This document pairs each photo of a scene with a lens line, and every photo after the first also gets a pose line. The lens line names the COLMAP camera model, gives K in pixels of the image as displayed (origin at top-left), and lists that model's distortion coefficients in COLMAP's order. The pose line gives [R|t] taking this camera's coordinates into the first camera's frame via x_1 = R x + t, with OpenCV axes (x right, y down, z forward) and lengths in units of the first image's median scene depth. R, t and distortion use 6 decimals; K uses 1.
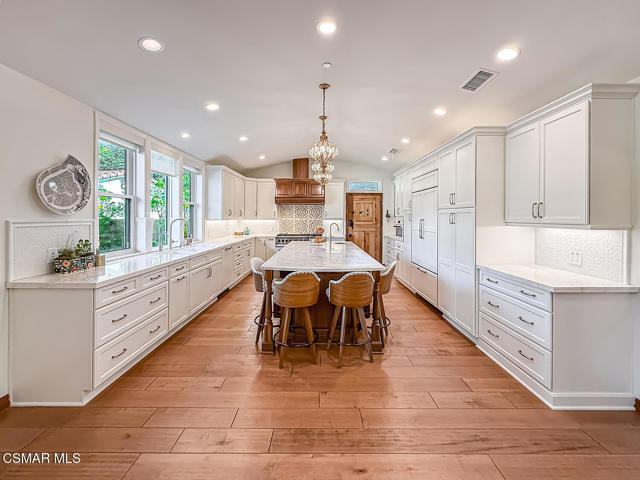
lens RADIAL K [[262.6, 0, 320.1], [0, 262.6, 218.1], [0, 0, 1]] dist [-0.001684, -0.000116]
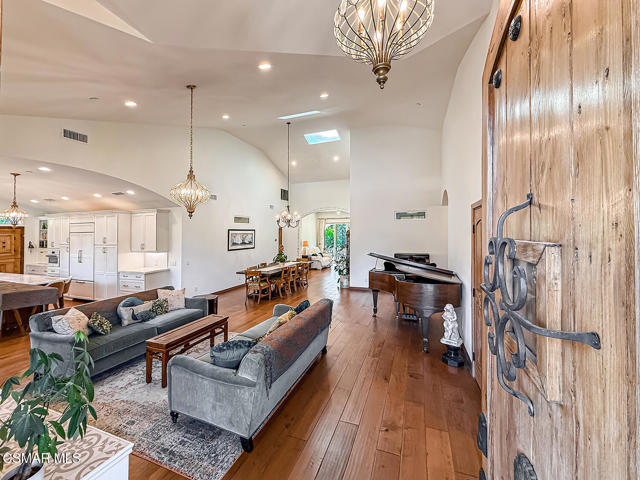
lens RADIAL K [[256.9, 0, 317.5], [0, 256.9, 233.8], [0, 0, 1]] dist [0.000991, 0.000165]
pose [[0.355694, 0.007015, 0.934576, -0.469461], [0.012665, 0.999844, -0.012326, -0.050256], [-0.934517, 0.016221, 0.355550, -0.759077]]
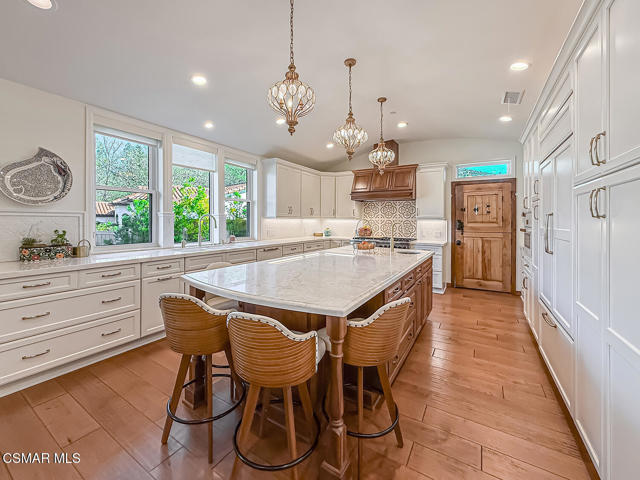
lens RADIAL K [[262.6, 0, 320.1], [0, 262.6, 218.1], [0, 0, 1]] dist [-0.001684, -0.000116]
pose [[0.852677, -0.002562, -0.522431, 0.229364], [-0.006988, 0.999843, -0.016309, 0.020510], [0.522391, 0.017557, 0.852525, 0.304824]]
